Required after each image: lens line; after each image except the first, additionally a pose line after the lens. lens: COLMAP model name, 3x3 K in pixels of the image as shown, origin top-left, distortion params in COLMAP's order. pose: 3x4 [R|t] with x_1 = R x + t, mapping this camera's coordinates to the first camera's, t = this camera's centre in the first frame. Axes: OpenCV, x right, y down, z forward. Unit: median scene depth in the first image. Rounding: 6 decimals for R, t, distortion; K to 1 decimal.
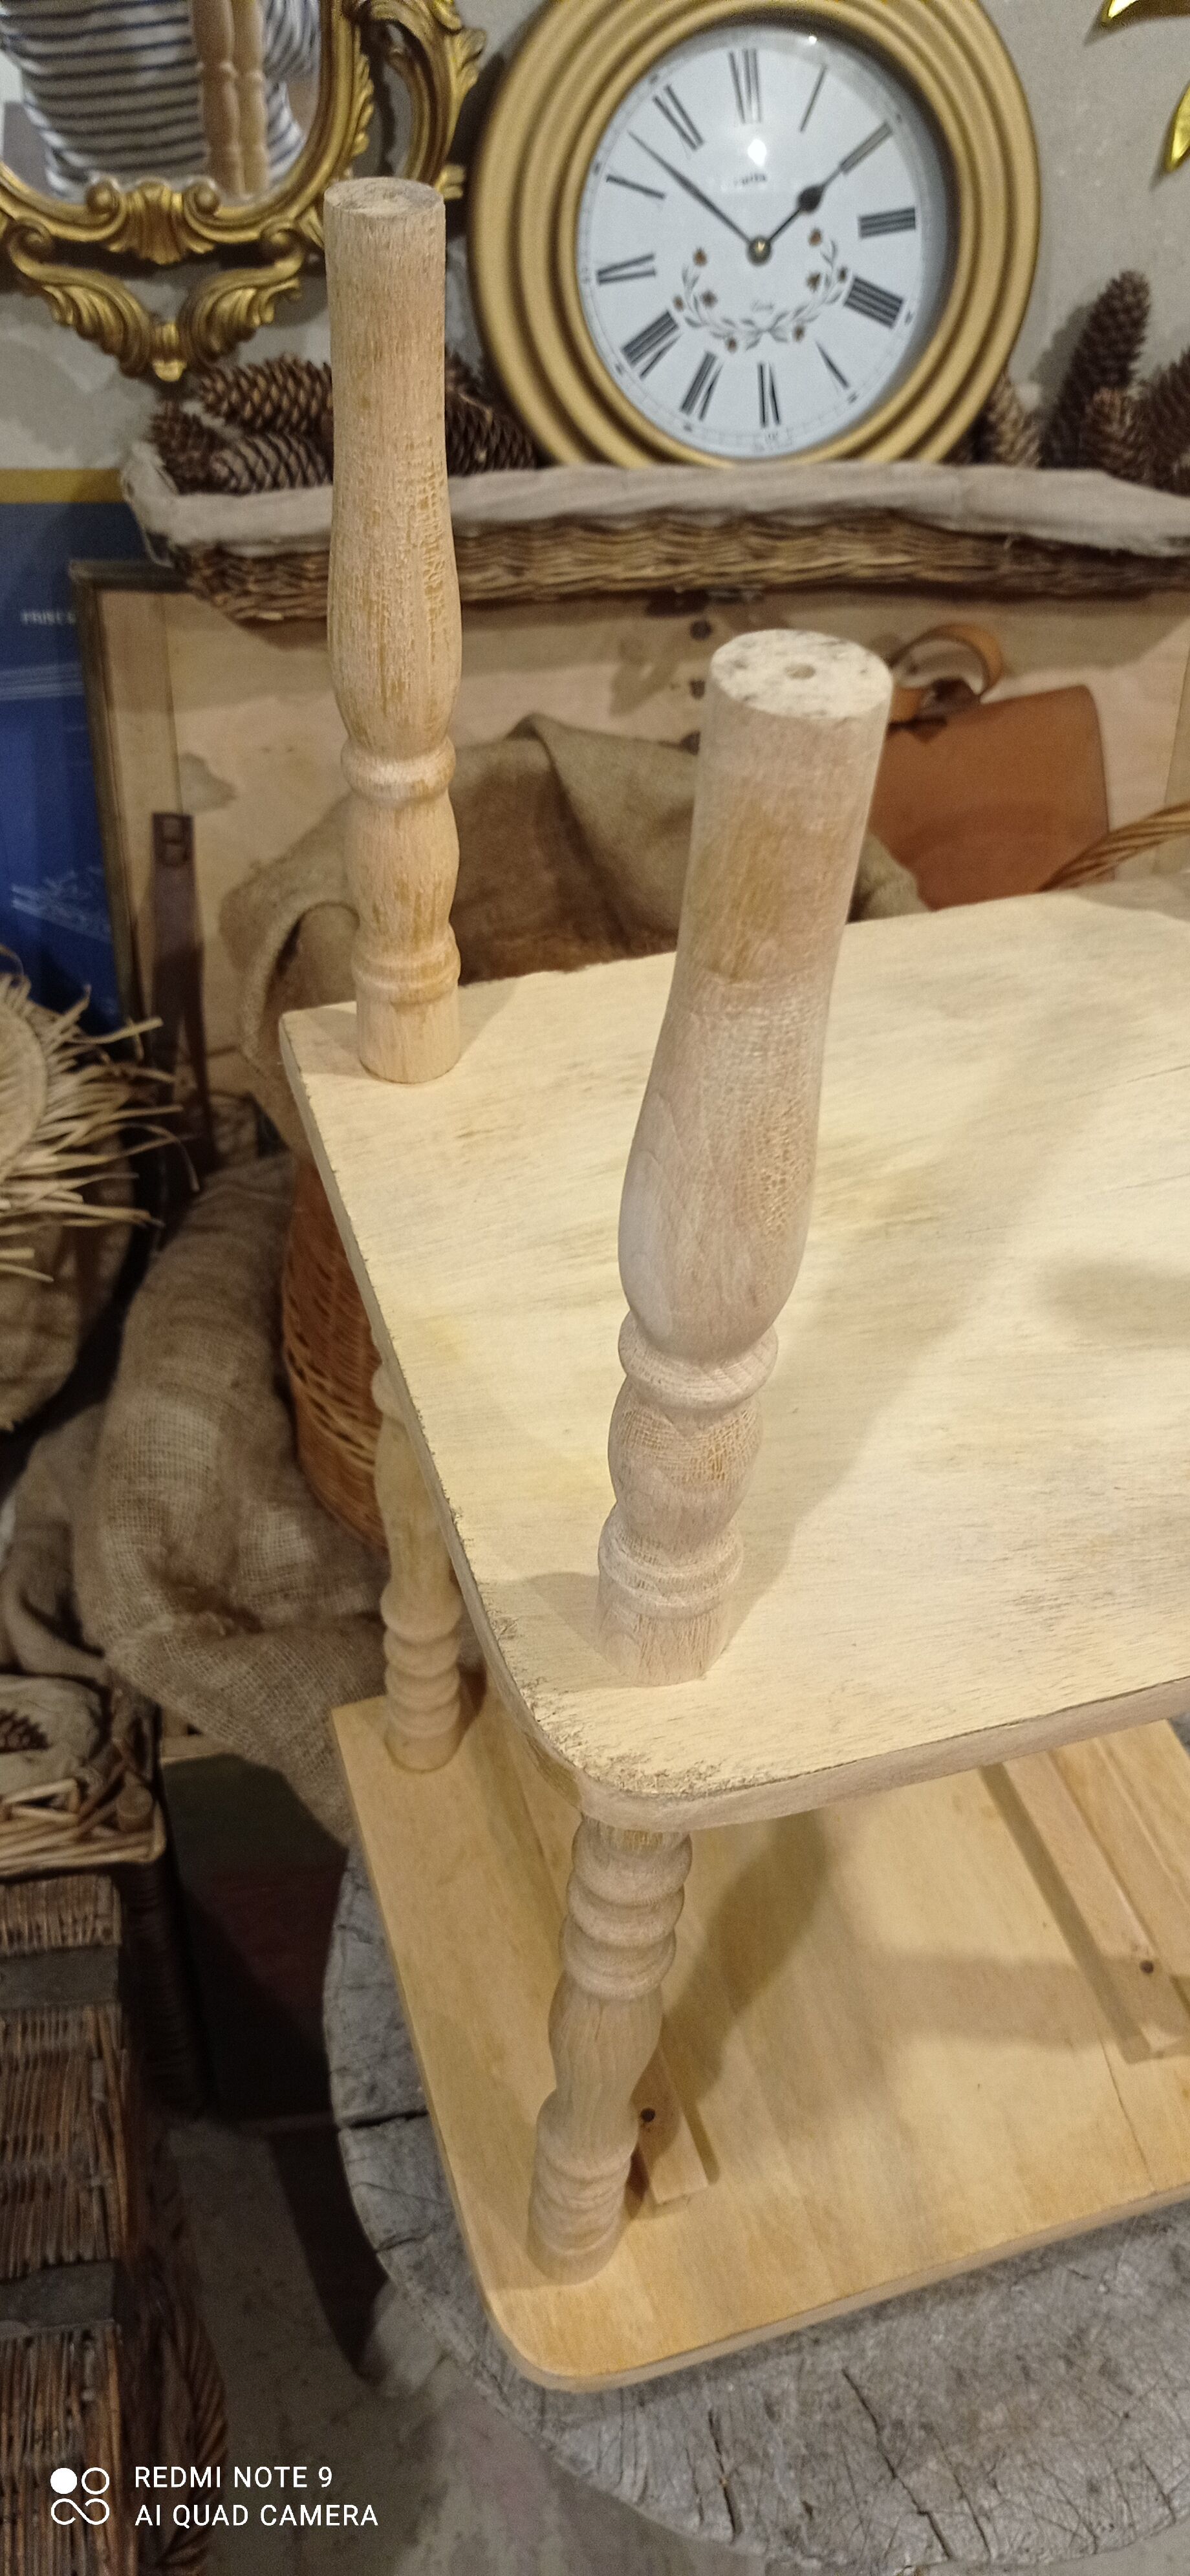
lens RADIAL K [[1940.9, 0, 595.5], [0, 1940.9, 1283.0], [0, 0, 1]] dist [0.010944, -0.007207]
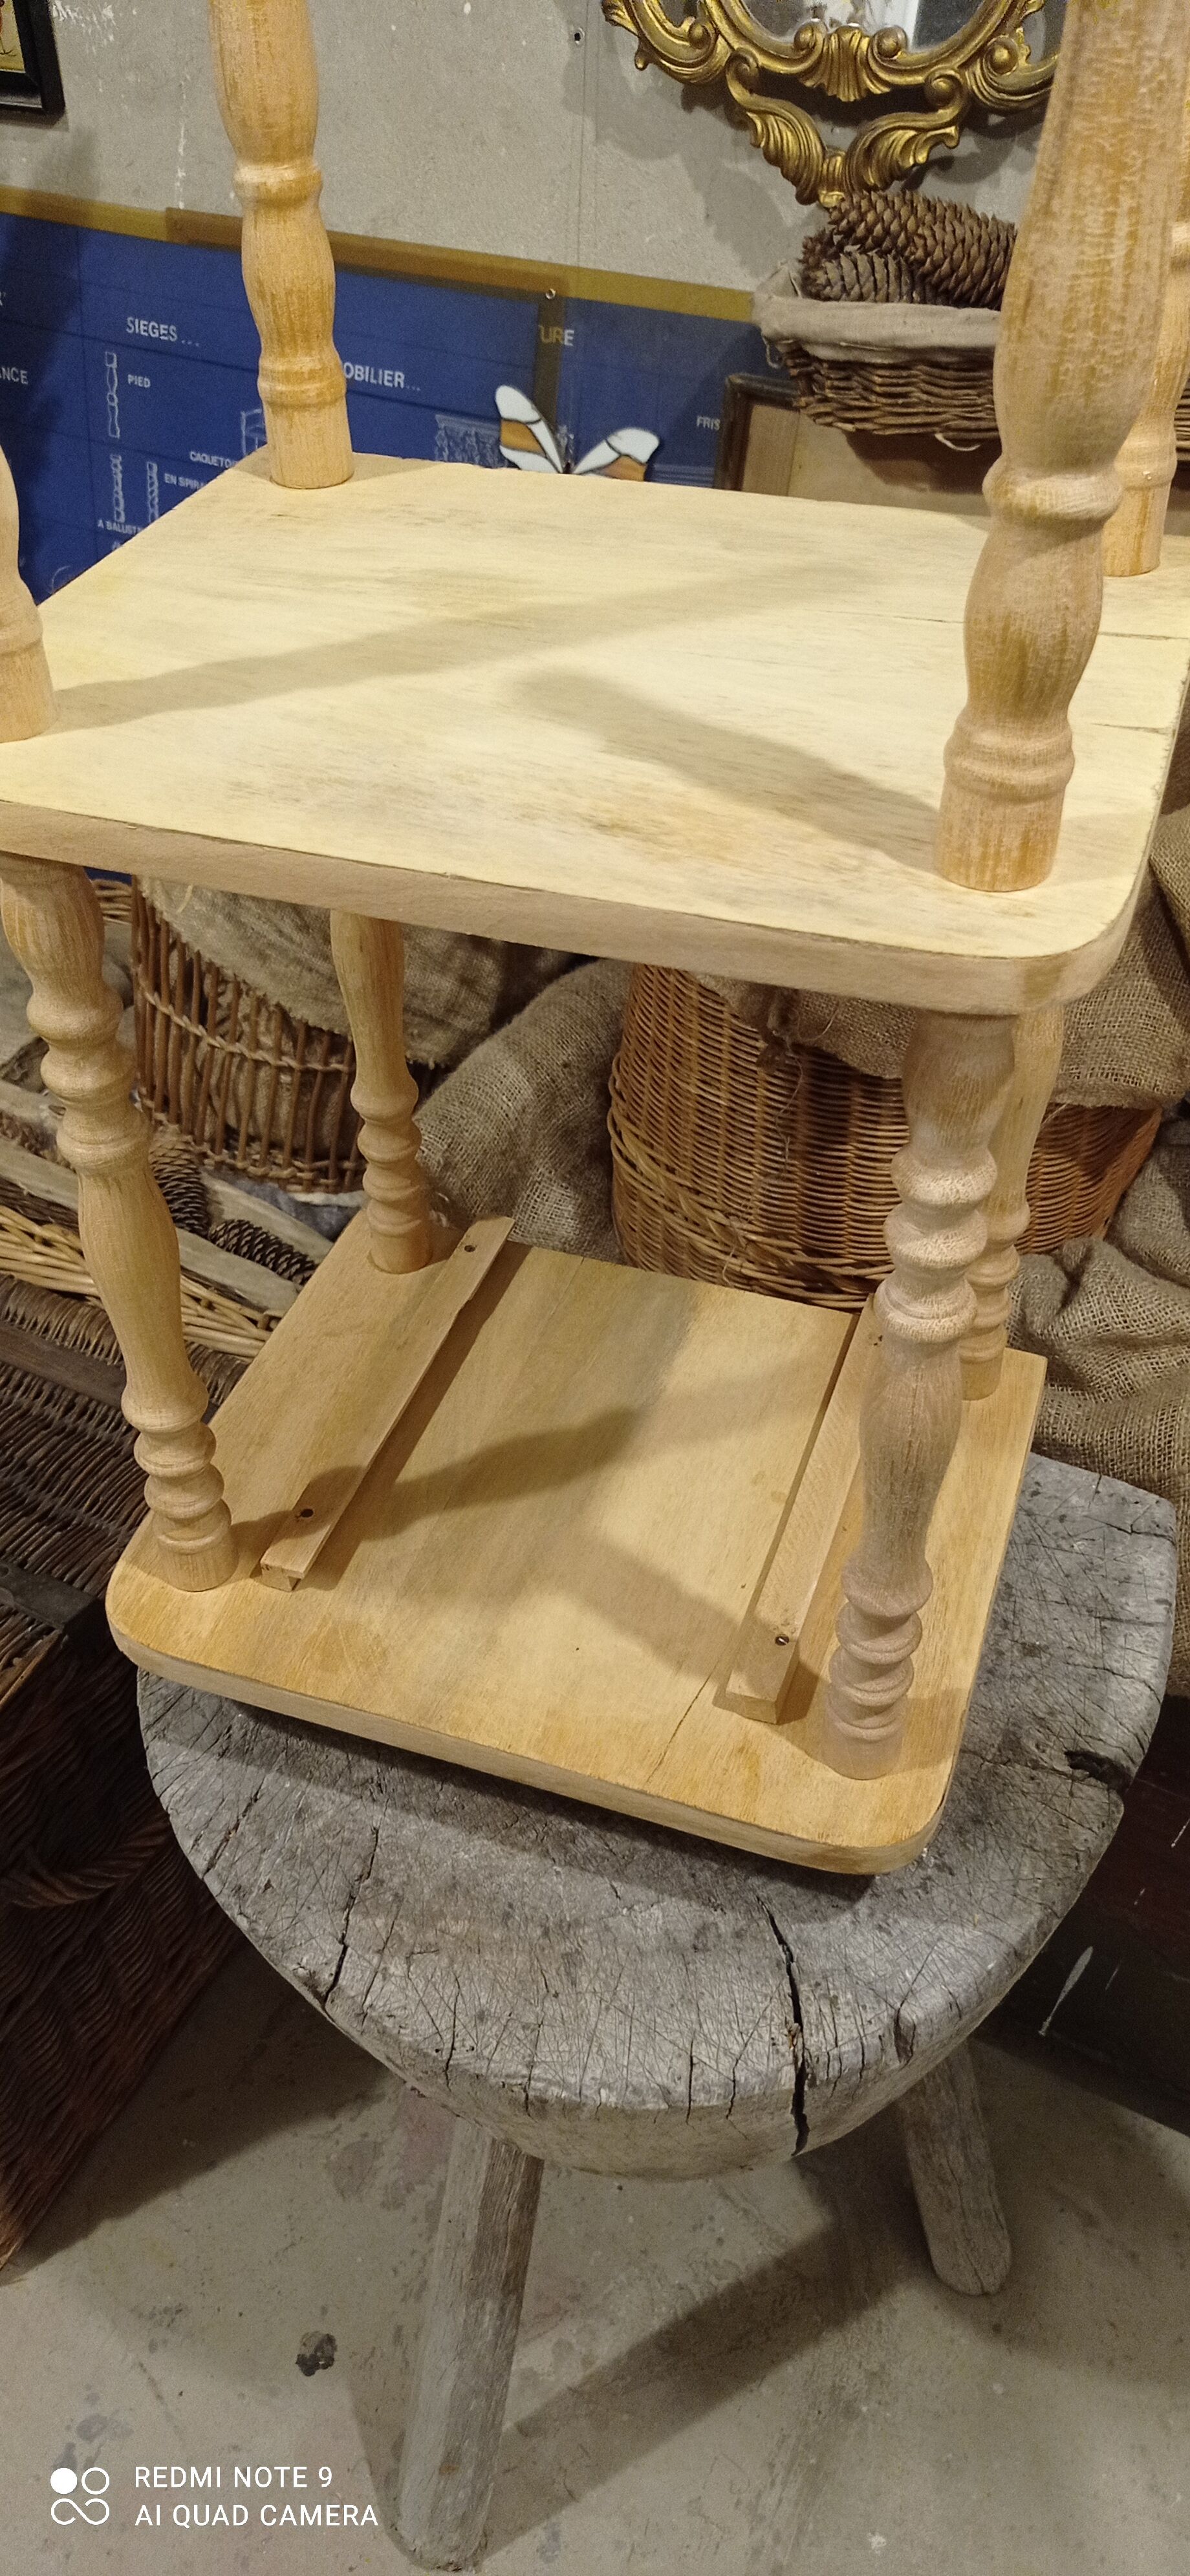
lens RADIAL K [[1939.6, 0, 596.0], [0, 1939.6, 1289.3], [0, 0, 1]] dist [0.039790, -0.035685]
pose [[0.796964, 0.349616, -0.492562, 0.486381], [-0.384081, 0.922692, 0.033476, 0.143798], [0.466187, 0.162505, 0.869633, 0.042070]]
